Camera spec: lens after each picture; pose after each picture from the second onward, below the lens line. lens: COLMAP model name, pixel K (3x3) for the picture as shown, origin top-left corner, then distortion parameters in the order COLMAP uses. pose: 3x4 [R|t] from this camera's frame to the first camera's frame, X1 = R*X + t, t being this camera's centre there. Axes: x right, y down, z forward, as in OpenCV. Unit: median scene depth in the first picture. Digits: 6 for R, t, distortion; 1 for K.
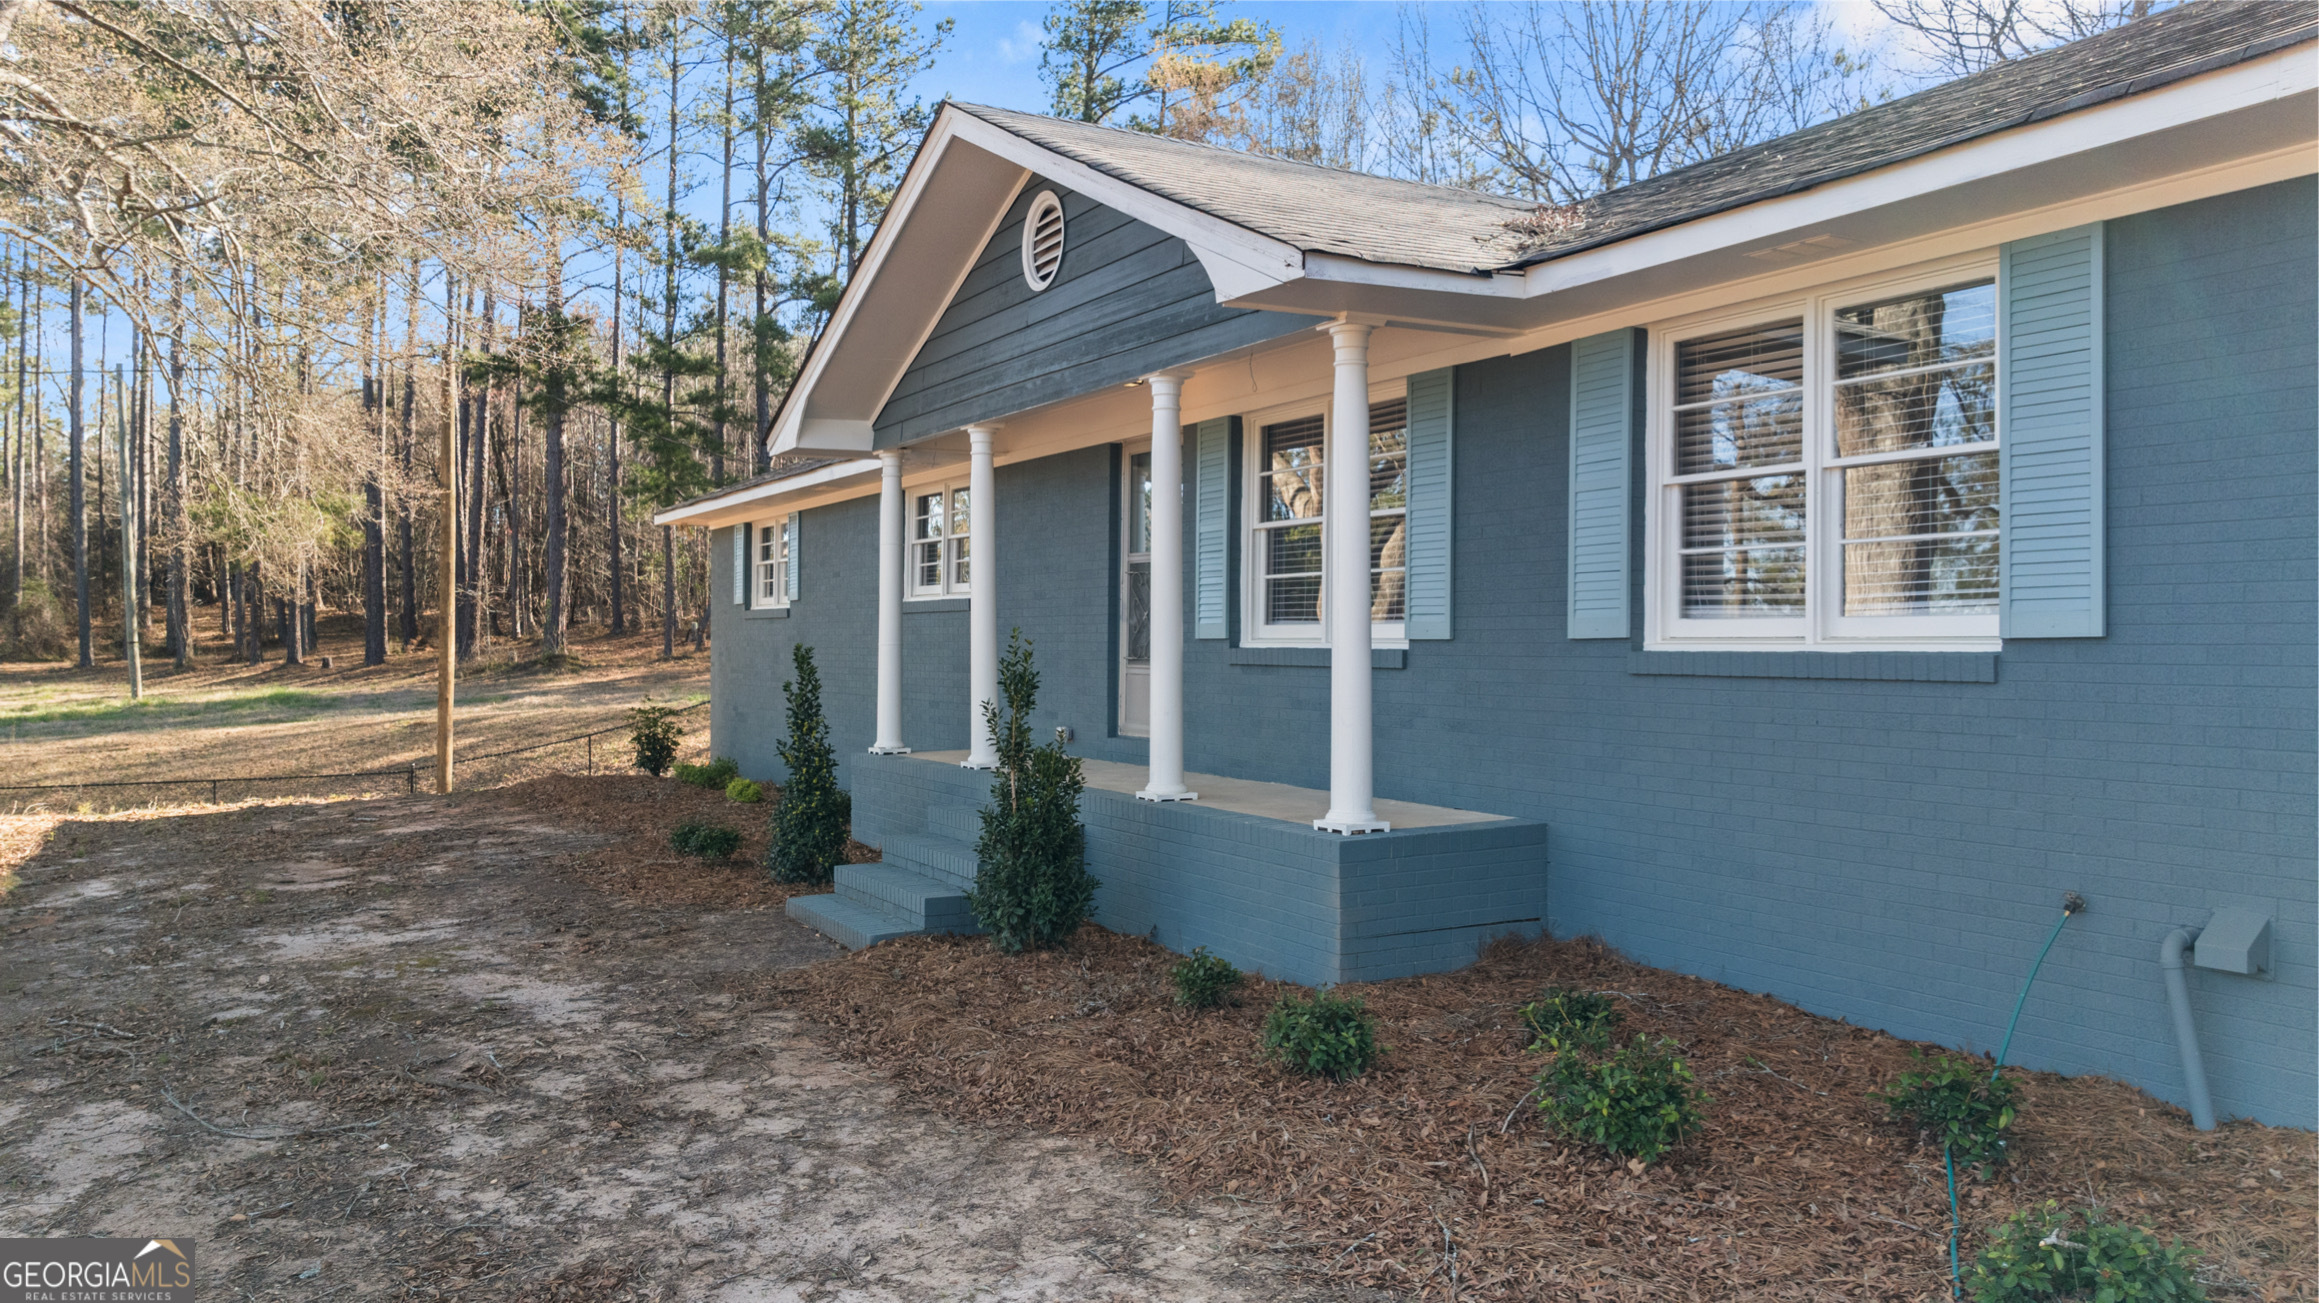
lens RADIAL K [[1621.0, 0, 1157.1], [0, 1621.0, 659.5], [0, 0, 1]] dist [-0.016346, -0.000092]
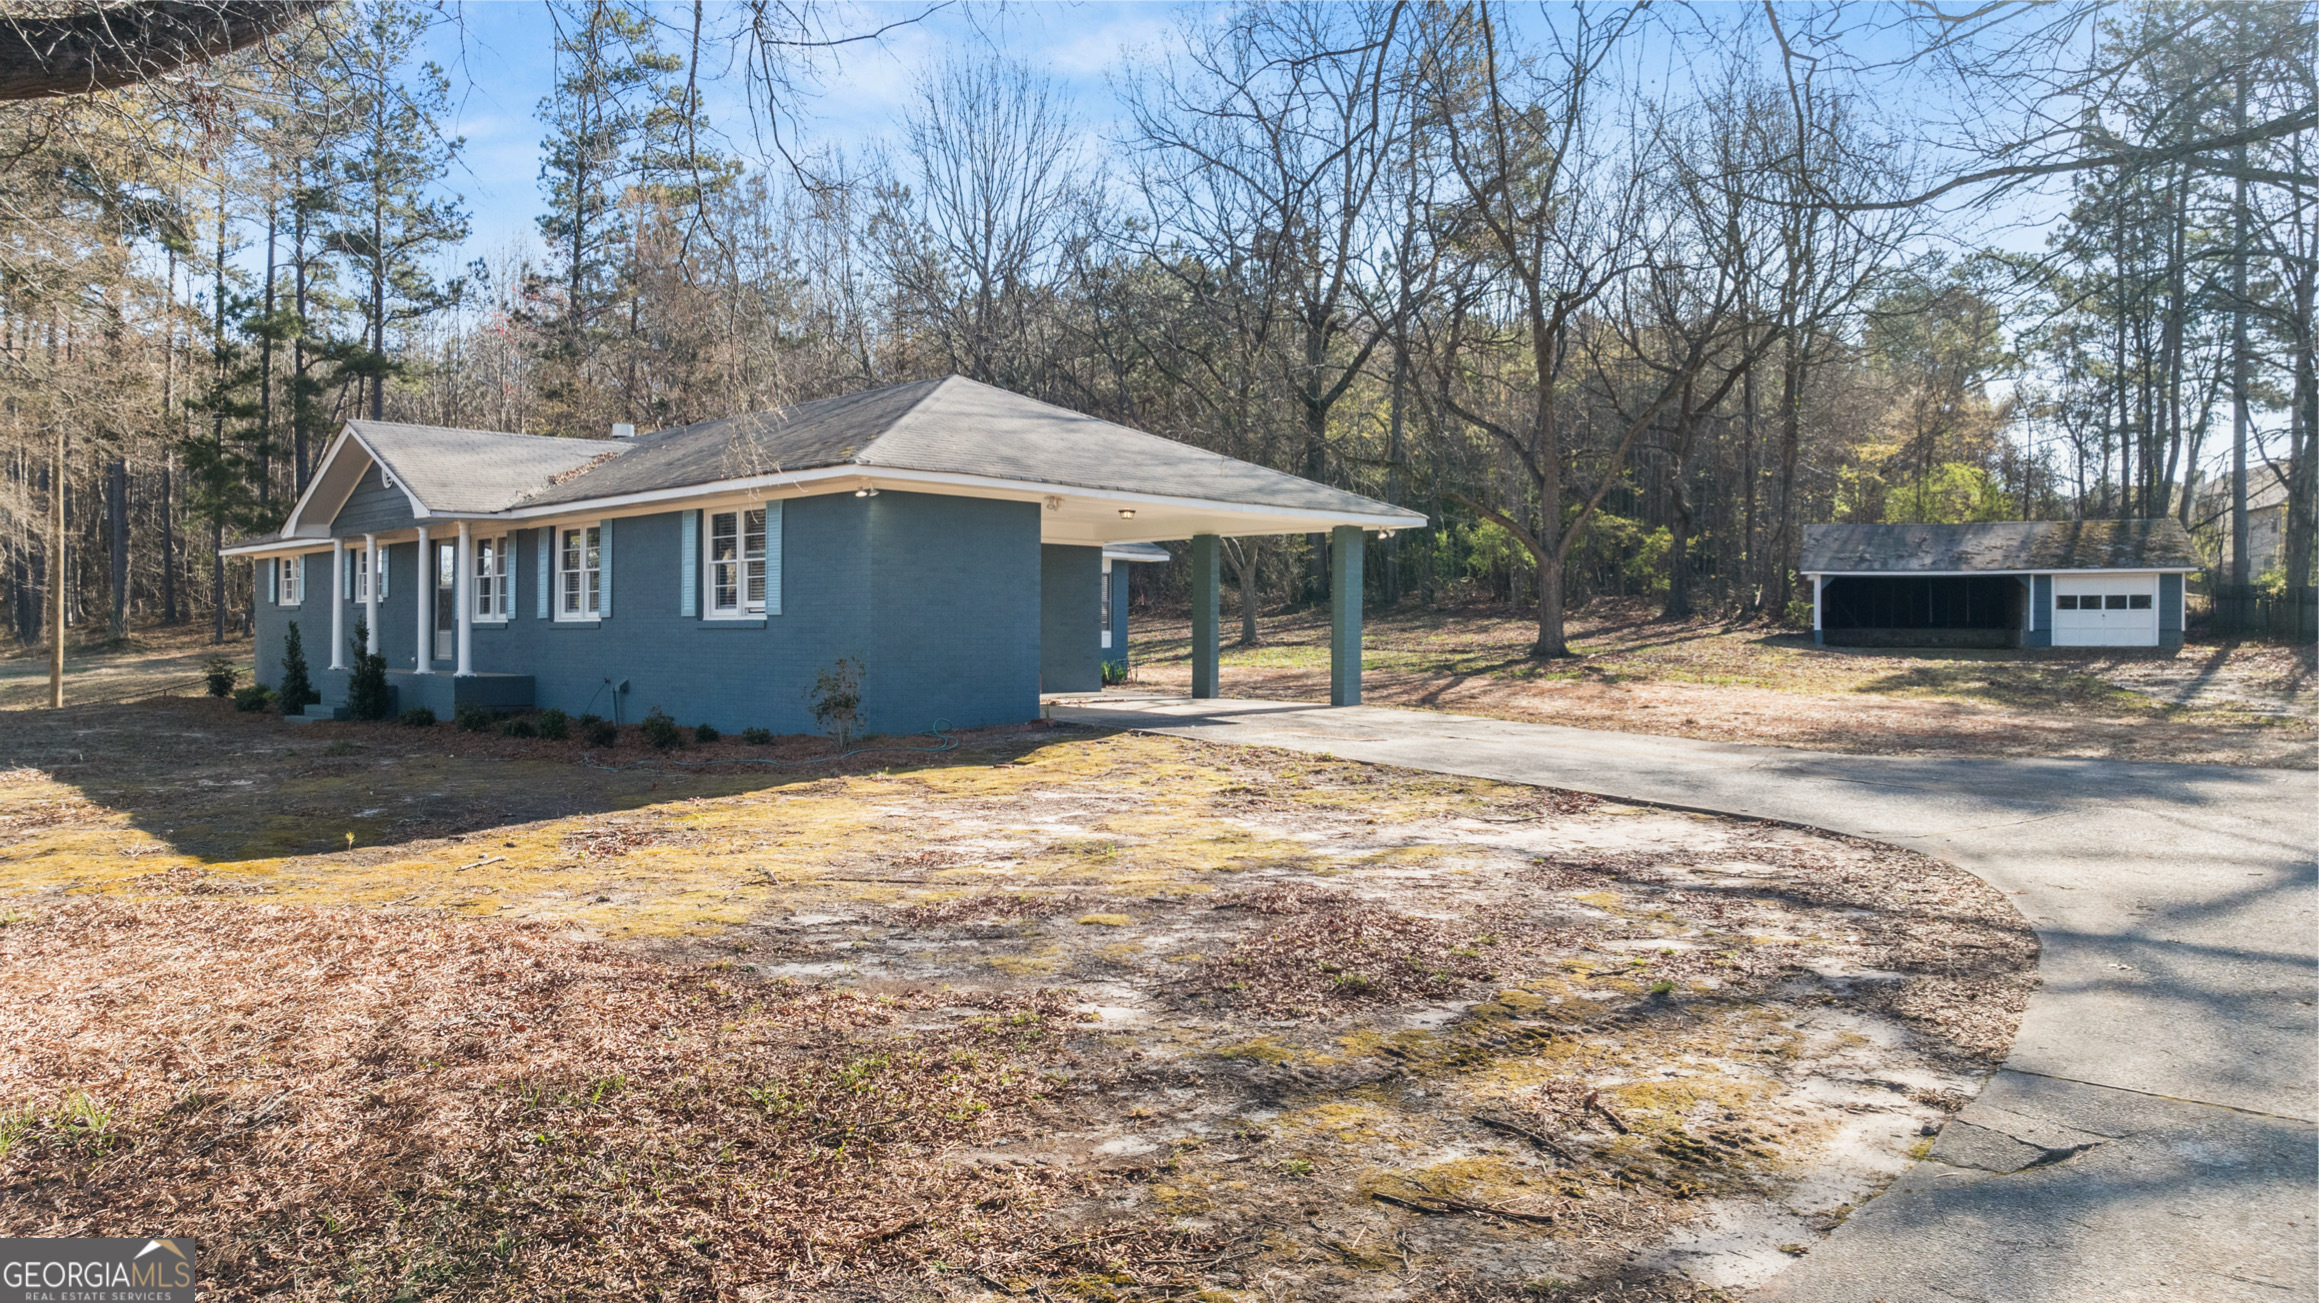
lens RADIAL K [[1621.0, 0, 1149.6], [0, 1621.0, 649.4], [0, 0, 1]] dist [-0.016346, -0.000092]
pose [[0.972455, -0.003049, 0.233069, 0.116959], [0.003450, 0.999993, -0.001311, 0.010043], [-0.233064, 0.002079, 0.972459, -0.415880]]
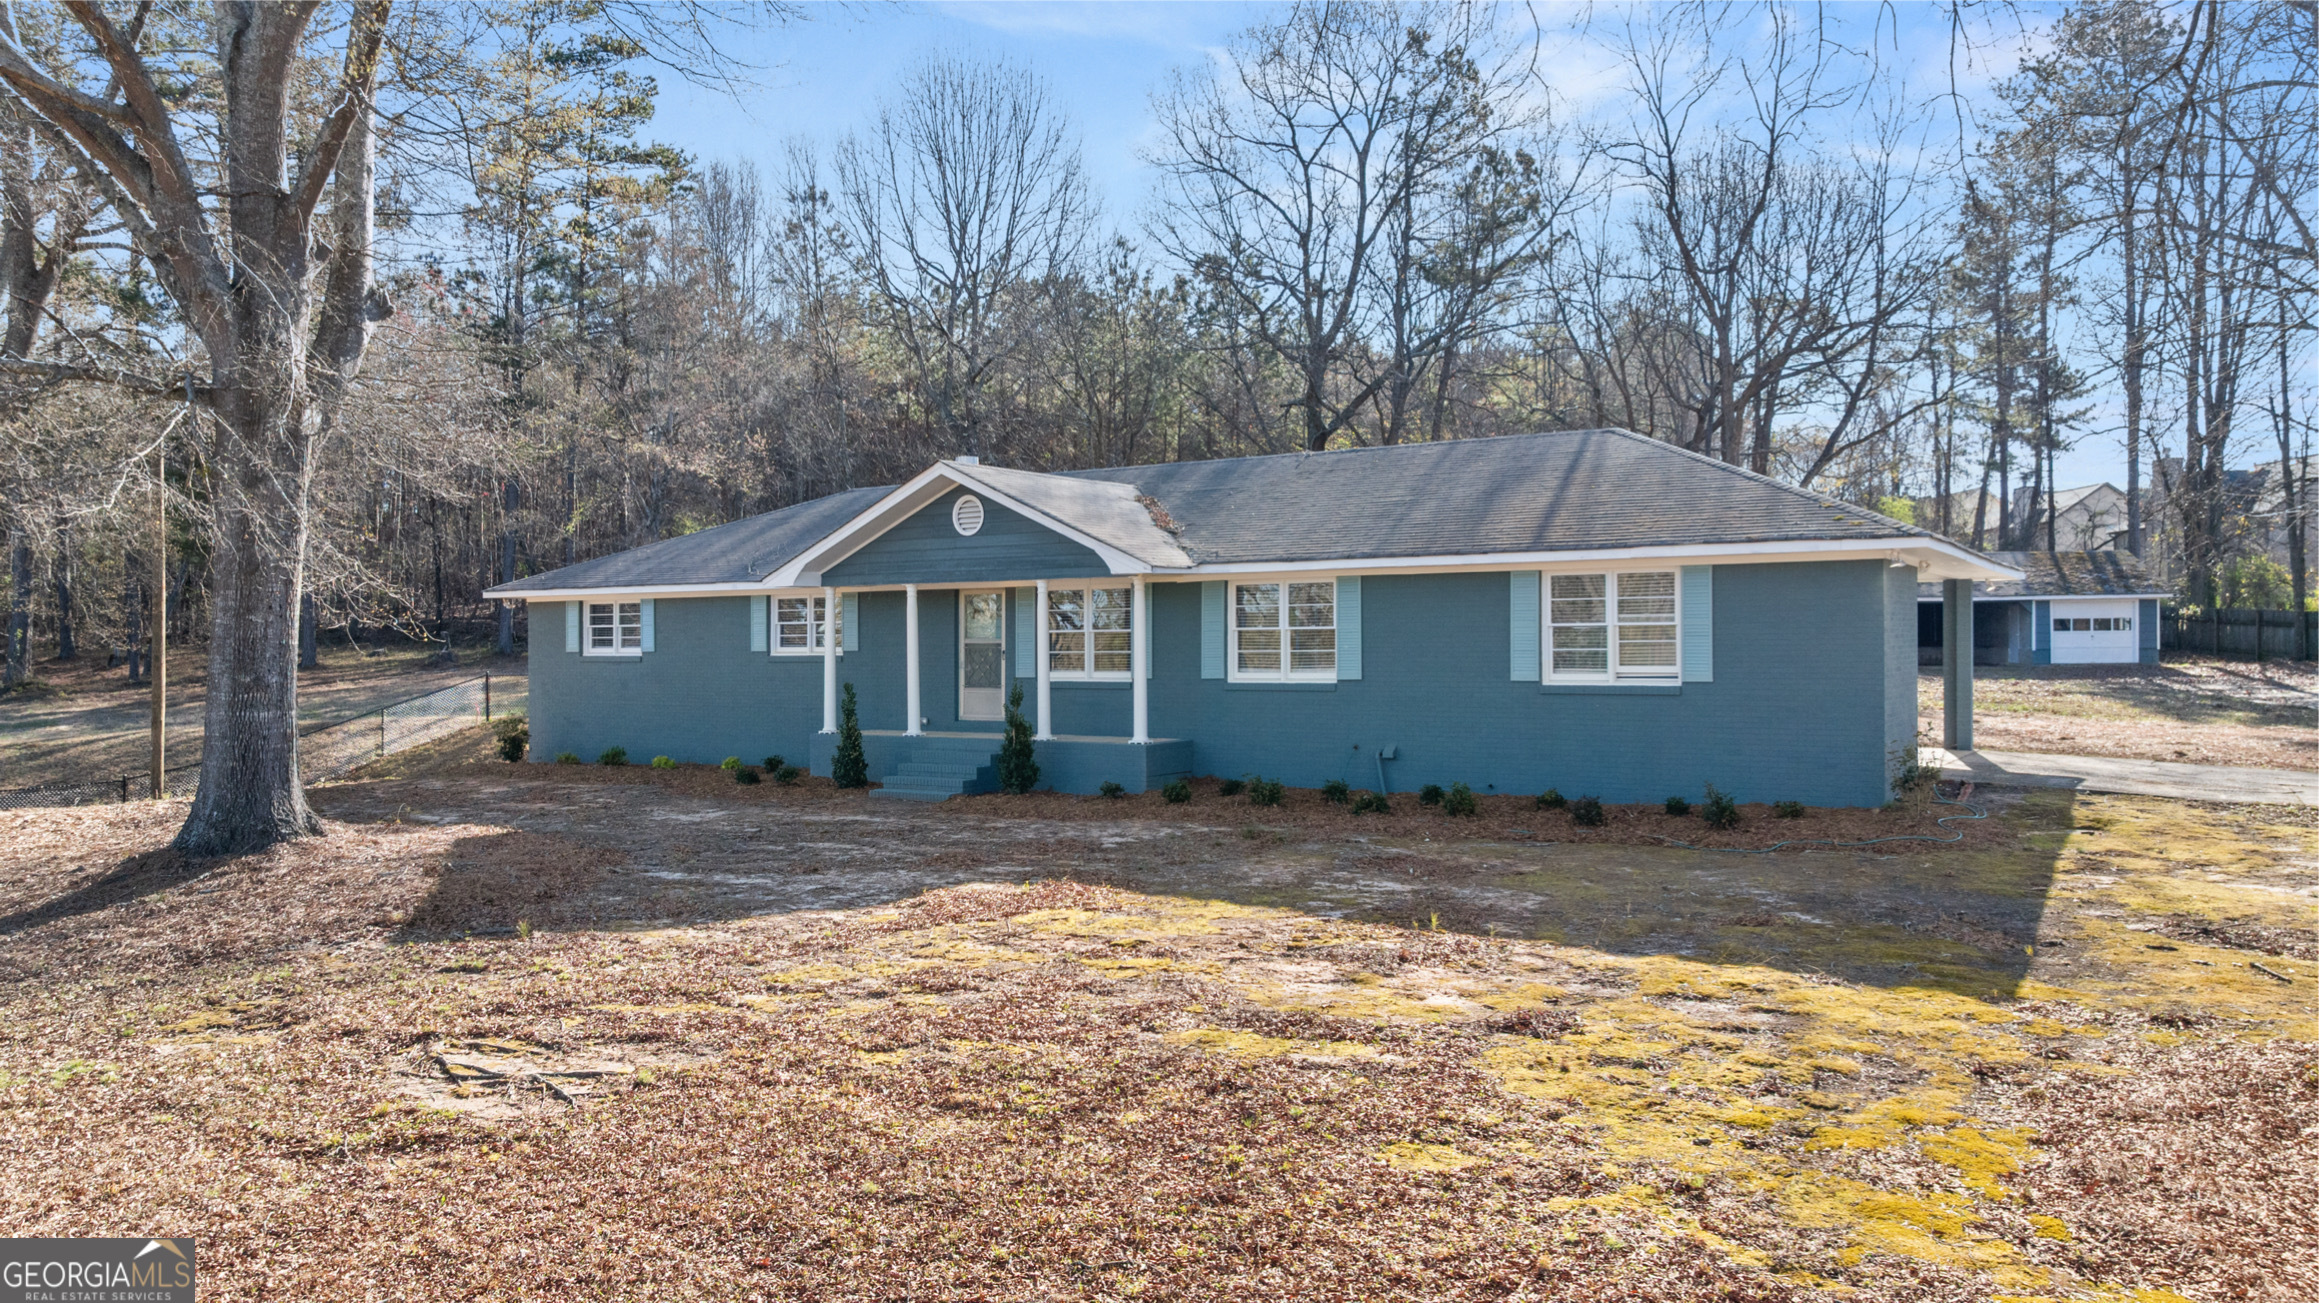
lens RADIAL K [[1621.0, 0, 1178.3], [0, 1621.0, 657.2], [0, 0, 1]] dist [-0.016346, -0.000092]
pose [[0.895016, -0.015434, 0.445767, -0.196659], [0.016883, 0.999857, 0.000721, -0.009979], [-0.445715, 0.006880, 0.895149, -0.292696]]
